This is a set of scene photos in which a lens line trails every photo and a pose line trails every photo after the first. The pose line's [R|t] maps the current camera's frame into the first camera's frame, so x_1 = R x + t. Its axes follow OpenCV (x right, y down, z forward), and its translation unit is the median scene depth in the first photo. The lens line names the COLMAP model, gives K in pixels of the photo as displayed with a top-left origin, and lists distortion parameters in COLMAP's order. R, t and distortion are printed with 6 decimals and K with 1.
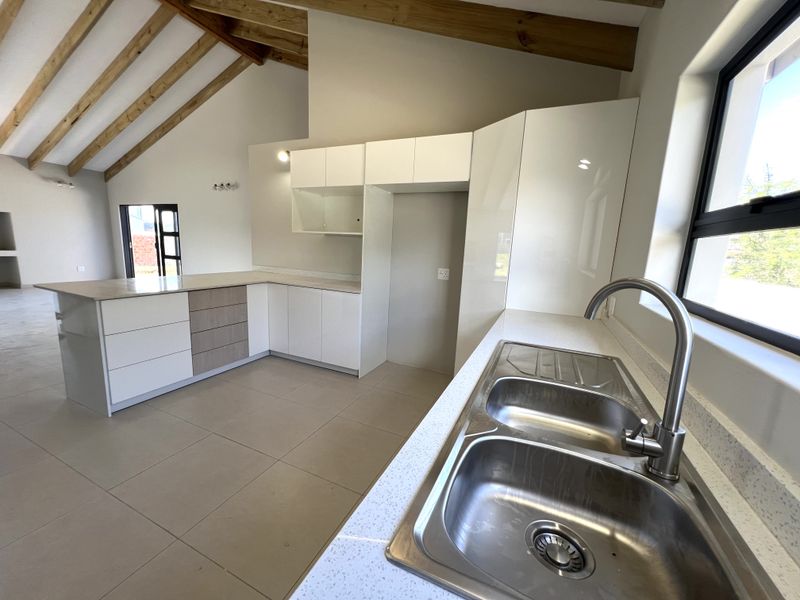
lens RADIAL K [[323.8, 0, 398.4], [0, 323.8, 299.2], [0, 0, 1]] dist [0.000998, -0.000018]
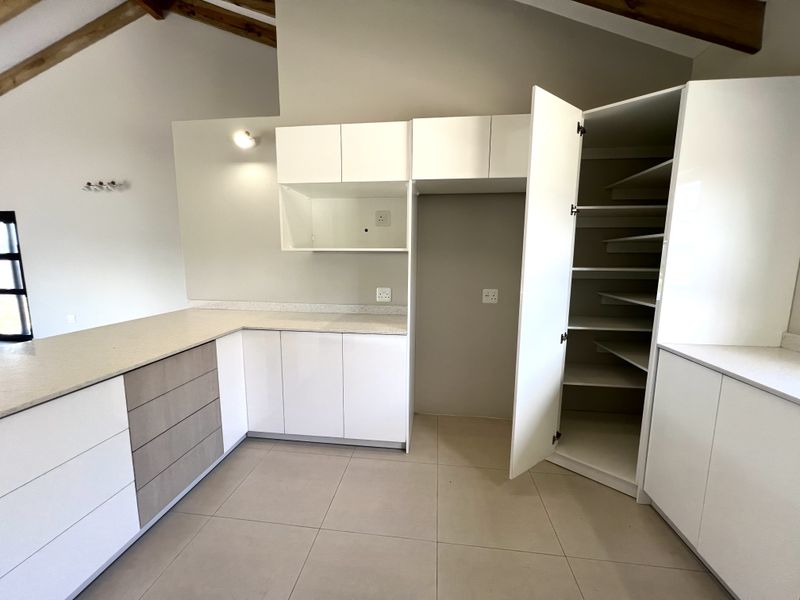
lens RADIAL K [[323.8, 0, 400.2], [0, 323.8, 298.3], [0, 0, 1]] dist [0.000998, -0.000018]
pose [[0.951463, -0.080921, 0.296934, -0.271404], [0.088844, 0.995957, -0.013261, -0.071629], [-0.294660, 0.038998, 0.954806, 0.269433]]
